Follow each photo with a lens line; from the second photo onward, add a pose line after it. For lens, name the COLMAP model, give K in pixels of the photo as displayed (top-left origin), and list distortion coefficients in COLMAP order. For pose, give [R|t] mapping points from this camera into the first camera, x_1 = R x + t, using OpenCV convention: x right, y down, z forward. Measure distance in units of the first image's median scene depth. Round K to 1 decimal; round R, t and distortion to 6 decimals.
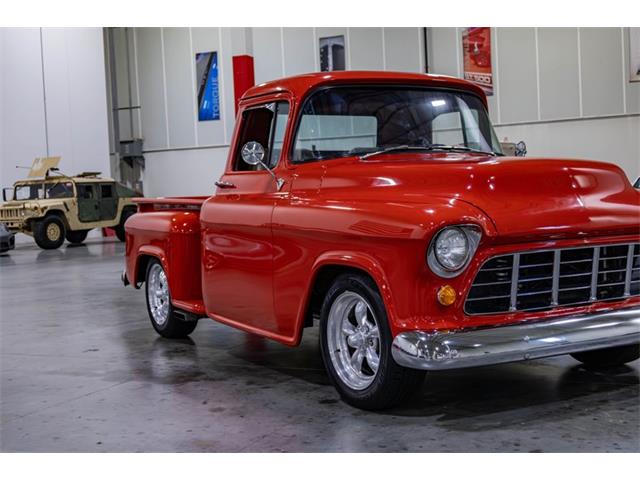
lens RADIAL K [[885.5, 0, 322.7], [0, 885.5, 237.9], [0, 0, 1]] dist [0.003620, 0.000000]
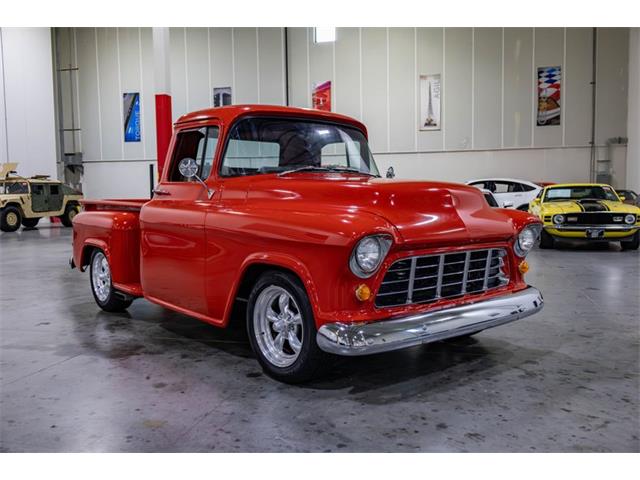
lens RADIAL K [[581.5, 0, 322.9], [0, 581.5, 243.2], [0, 0, 1]] dist [0.008007, -0.024158]
pose [[0.980738, 0.016204, 0.194655, -0.049156], [-0.021769, 0.999412, 0.026482, -0.016068], [-0.194112, -0.030210, 0.980514, 0.169231]]
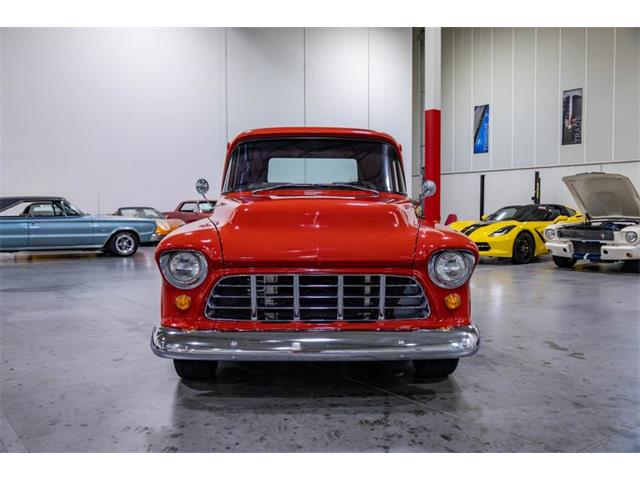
lens RADIAL K [[581.5, 0, 319.7], [0, 581.5, 243.8], [0, 0, 1]] dist [0.008007, -0.024158]
pose [[0.880584, 0.065403, -0.469354, 0.512688], [-0.053297, 0.997815, 0.039049, -0.048051], [0.470883, -0.009371, 0.882146, 0.238324]]
